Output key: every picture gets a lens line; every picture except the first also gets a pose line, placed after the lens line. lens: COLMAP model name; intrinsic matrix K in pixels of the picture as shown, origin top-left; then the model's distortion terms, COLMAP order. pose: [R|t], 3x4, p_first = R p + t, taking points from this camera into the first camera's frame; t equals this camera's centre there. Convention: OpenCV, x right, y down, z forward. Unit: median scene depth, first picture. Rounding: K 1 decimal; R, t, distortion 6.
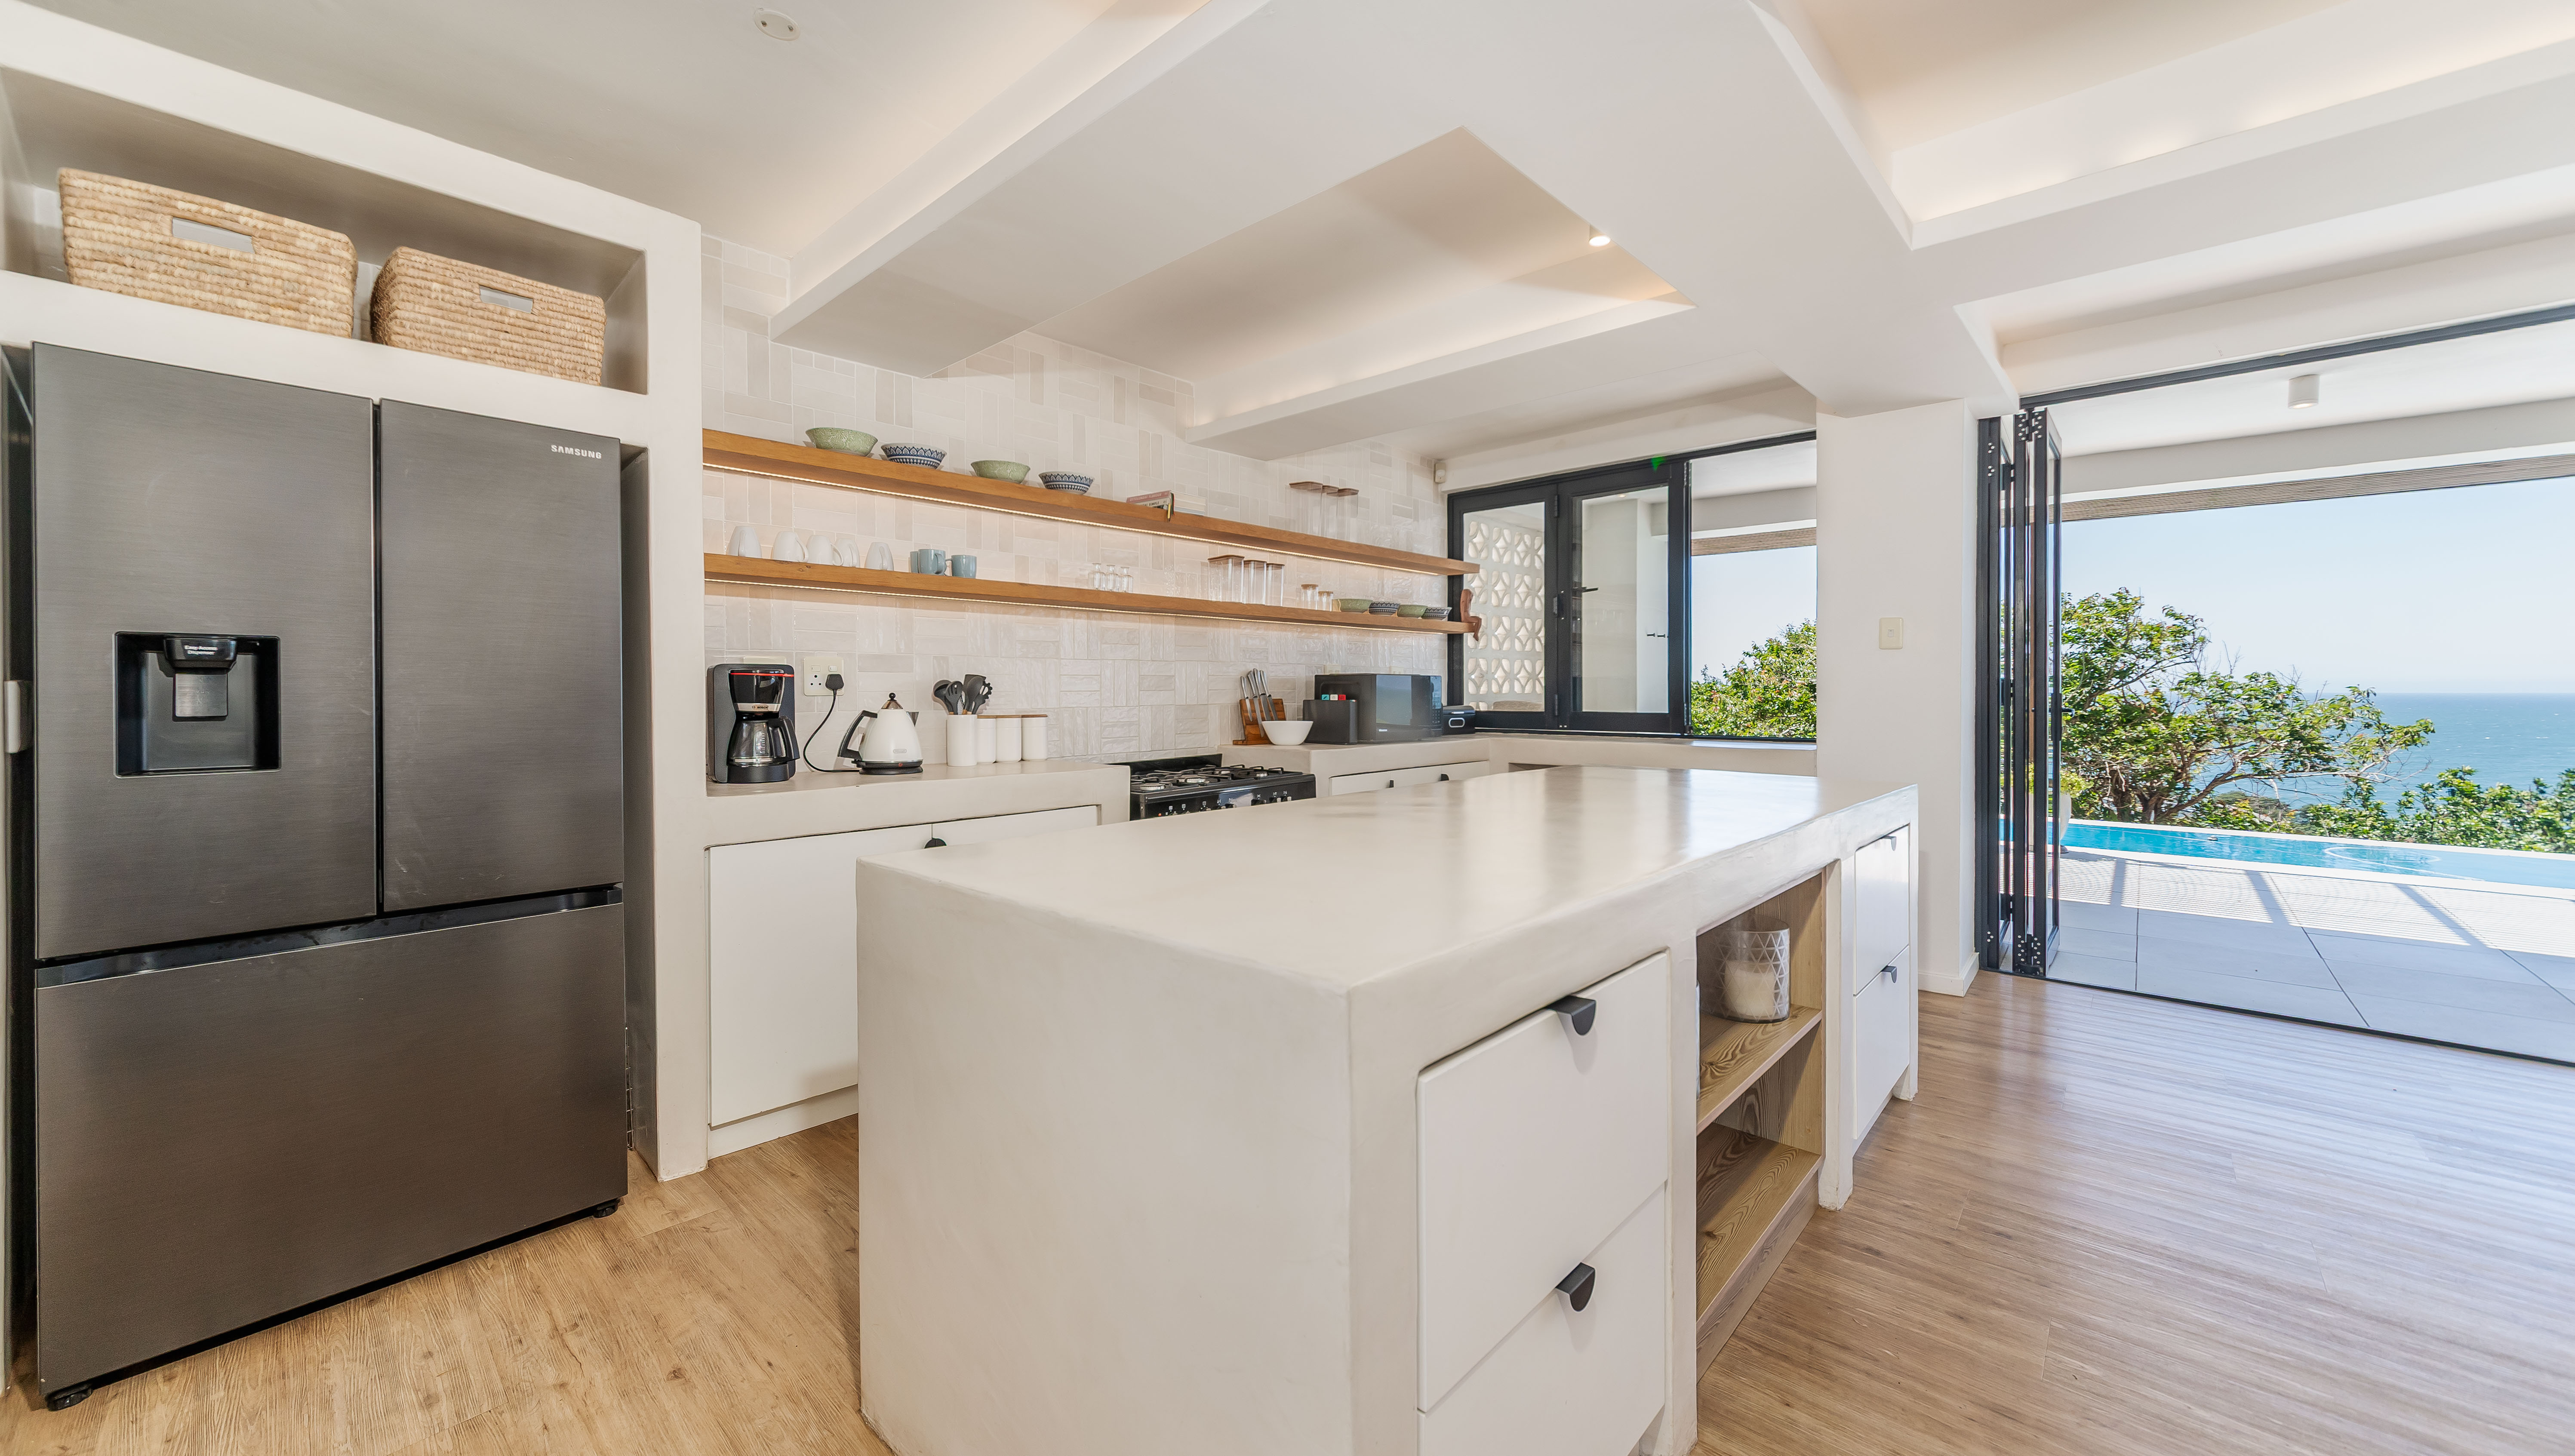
lens RADIAL K [[940.7, 0, 1273.0], [0, 940.7, 697.1], [0, 0, 1]] dist [-0.000002, 0.005997]
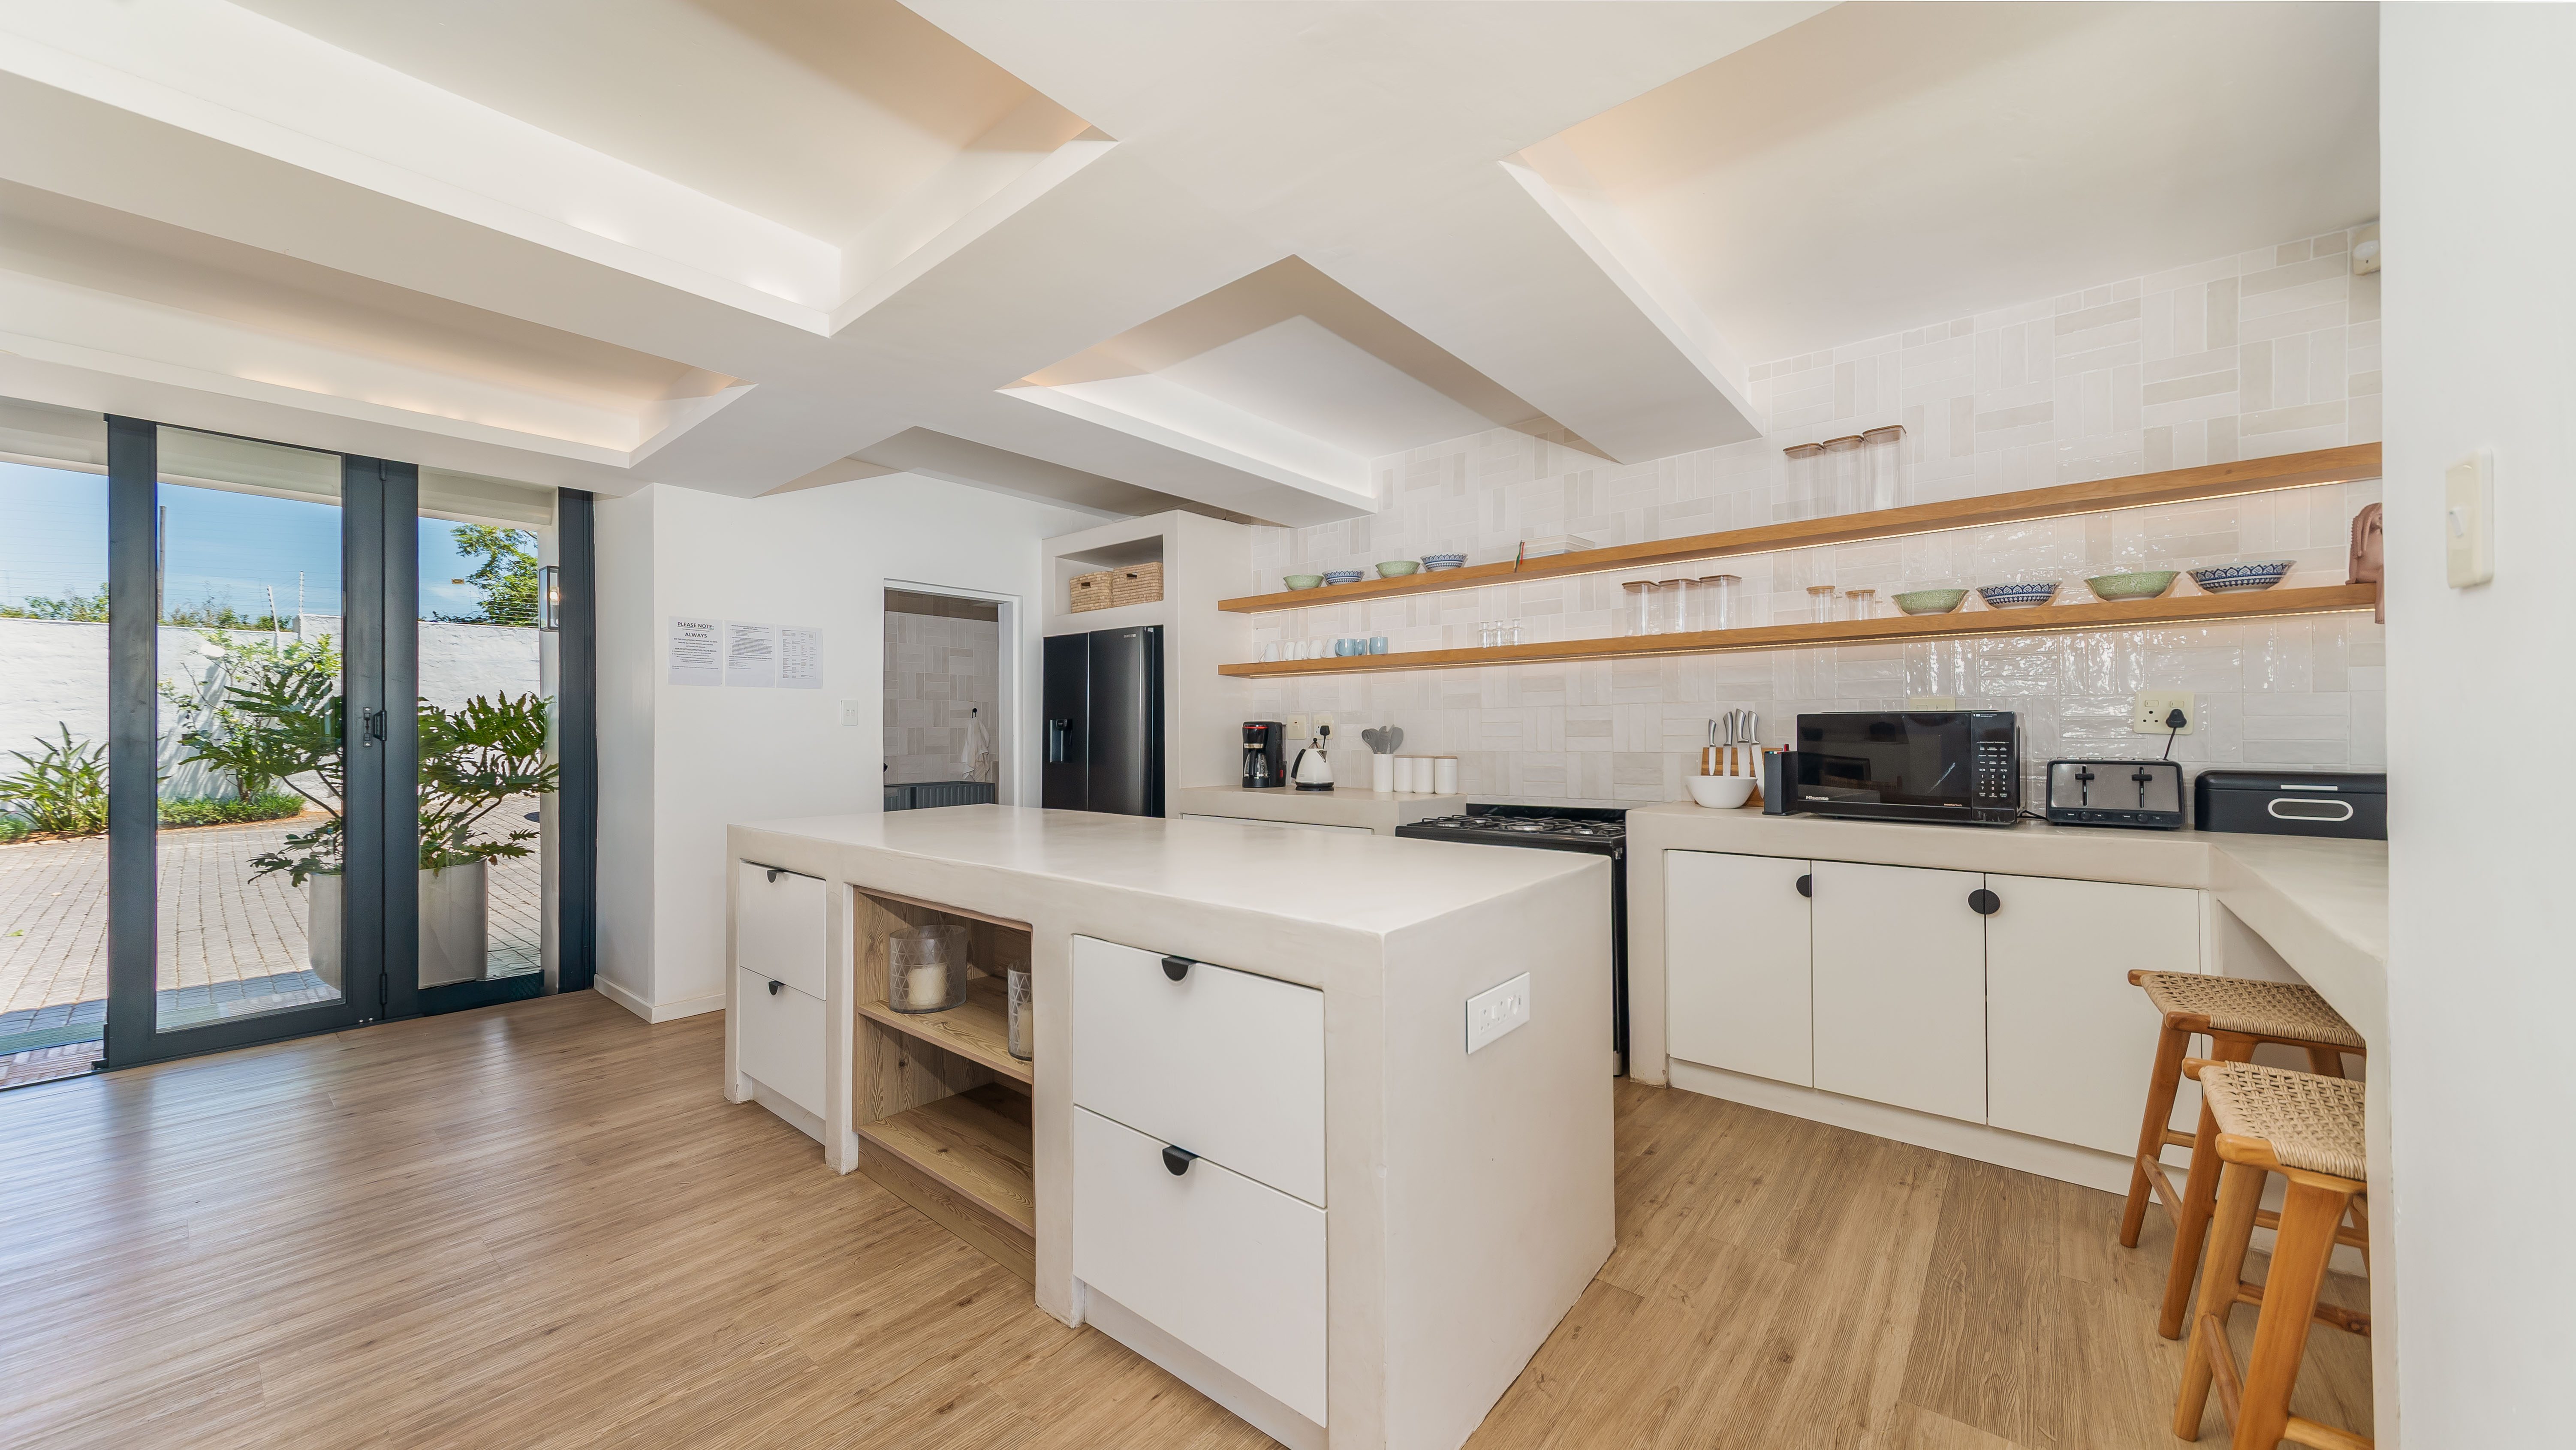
lens RADIAL K [[926.9, 0, 1275.8], [0, 926.9, 731.2], [0, 0, 1]] dist [0.000991, -0.000069]
pose [[0.050685, -0.006878, -0.998691, 1.041336], [-0.007097, 0.999949, -0.007247, -0.004415], [0.998689, 0.007455, 0.050634, 0.813863]]
